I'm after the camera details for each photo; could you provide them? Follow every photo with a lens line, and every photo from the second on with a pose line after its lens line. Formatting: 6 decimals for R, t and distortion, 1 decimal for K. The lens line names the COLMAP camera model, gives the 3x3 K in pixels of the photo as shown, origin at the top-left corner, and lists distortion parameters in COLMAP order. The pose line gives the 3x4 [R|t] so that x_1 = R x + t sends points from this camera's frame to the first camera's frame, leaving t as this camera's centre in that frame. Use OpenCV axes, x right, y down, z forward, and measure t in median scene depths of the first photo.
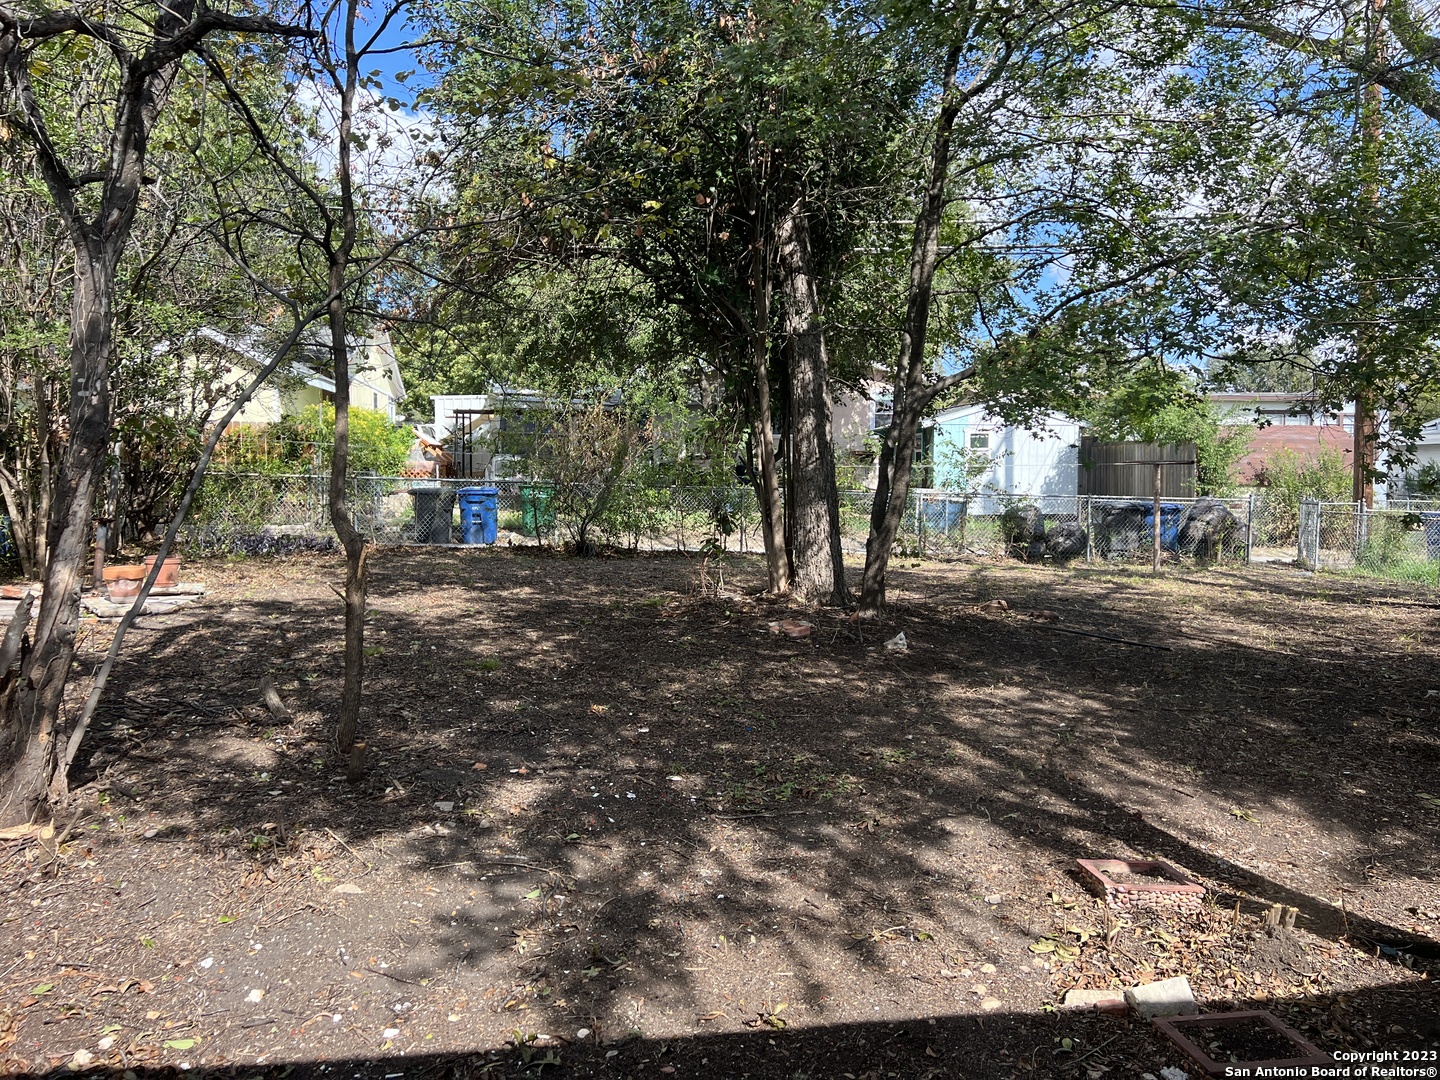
lens RADIAL K [[1082.8, 0, 723.1], [0, 1082.8, 544.5], [0, 0, 1]] dist [0.057200, -0.062507]
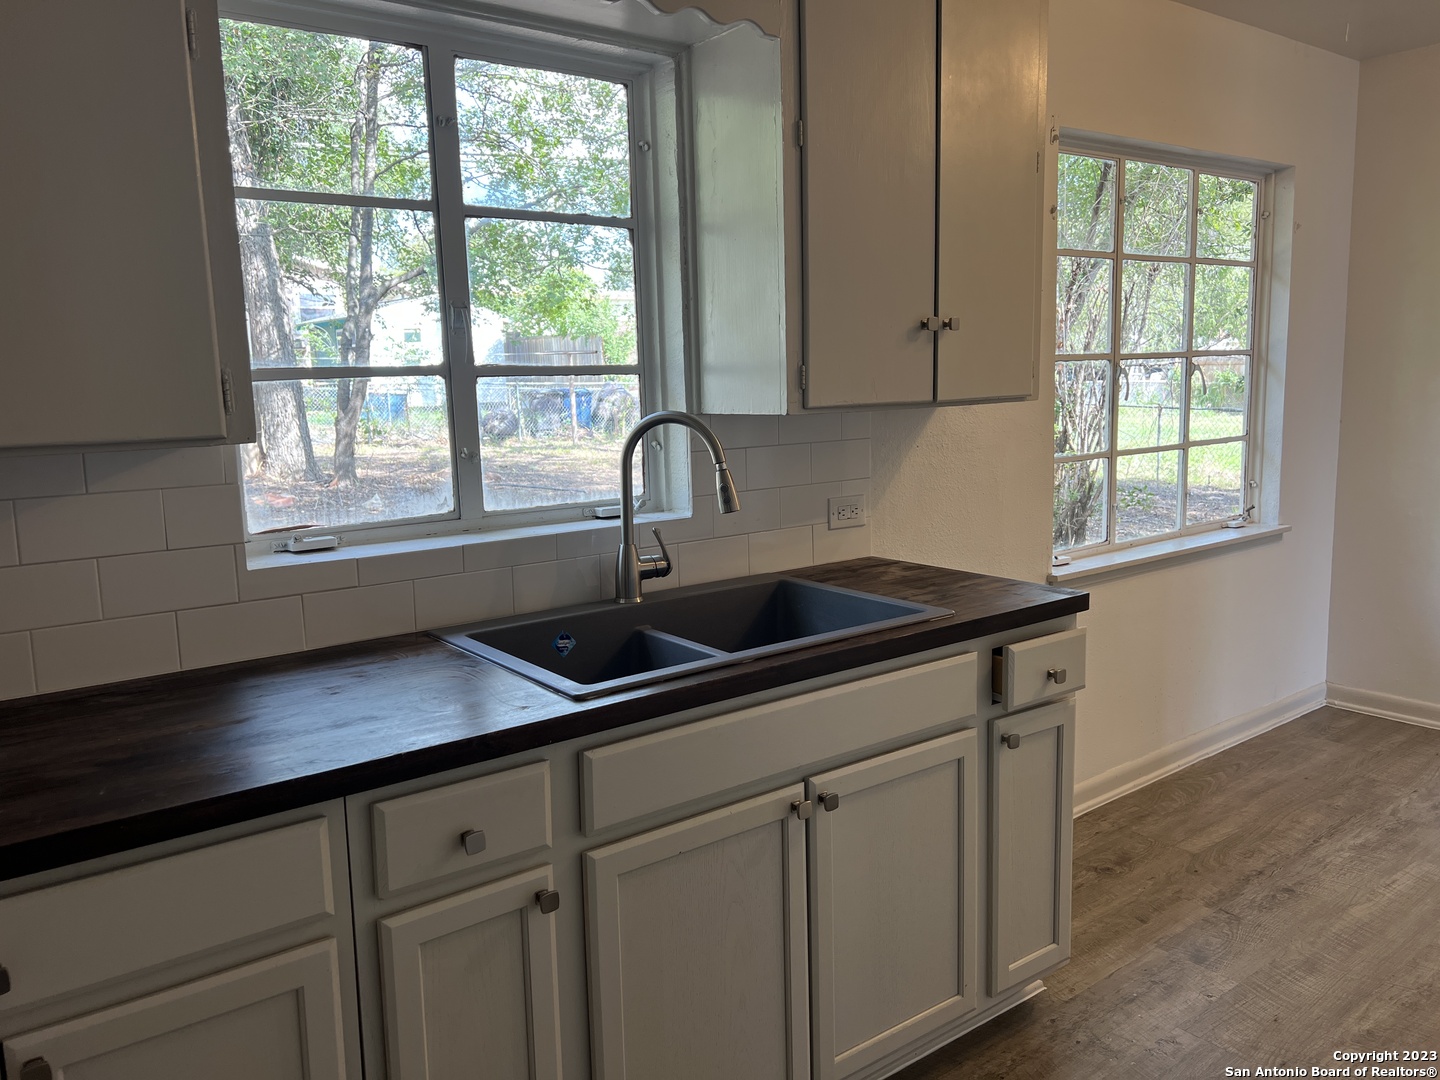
lens RADIAL K [[1082.8, 0, 713.5], [0, 1082.8, 537.1], [0, 0, 1]] dist [0.057200, -0.062507]
pose [[0.875971, -0.097234, 0.472463, -0.047613], [0.056286, 0.993386, 0.100085, 0.016988], [-0.479069, -0.061079, 0.875649, -0.136315]]
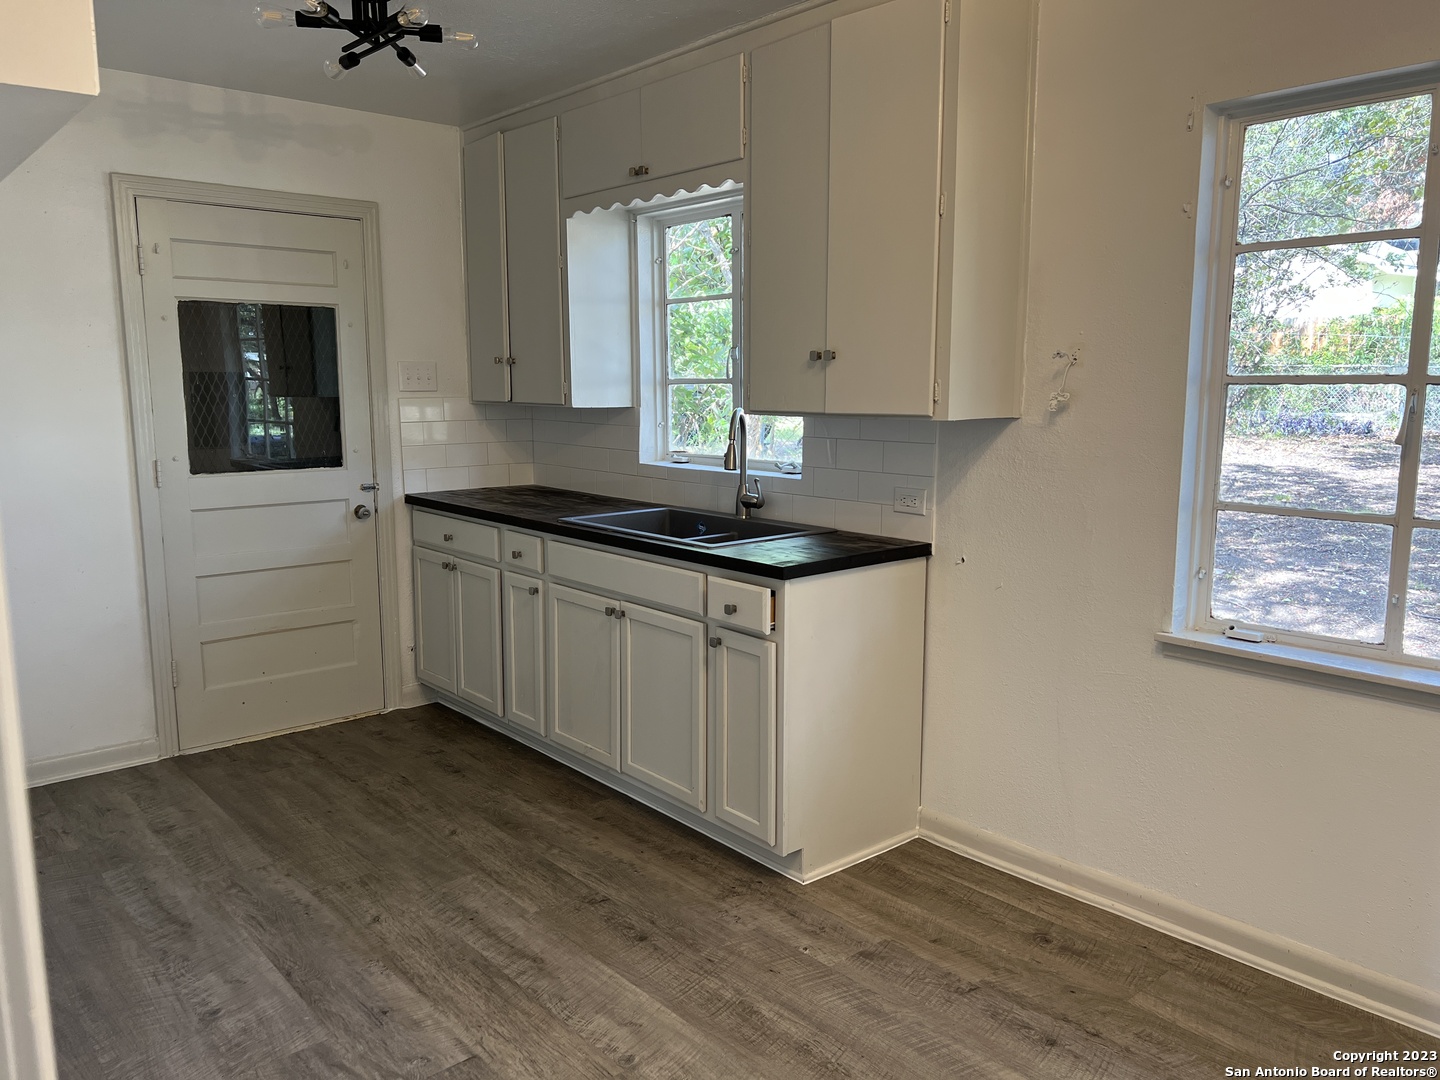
lens RADIAL K [[1082.8, 0, 727.4], [0, 1082.8, 540.9], [0, 0, 1]] dist [0.057200, -0.062507]
pose [[0.535138, 0.118487, -0.836414, 1.325879], [-0.046715, 0.992750, 0.110745, 0.018680], [0.843472, -0.020191, 0.536794, -0.161698]]
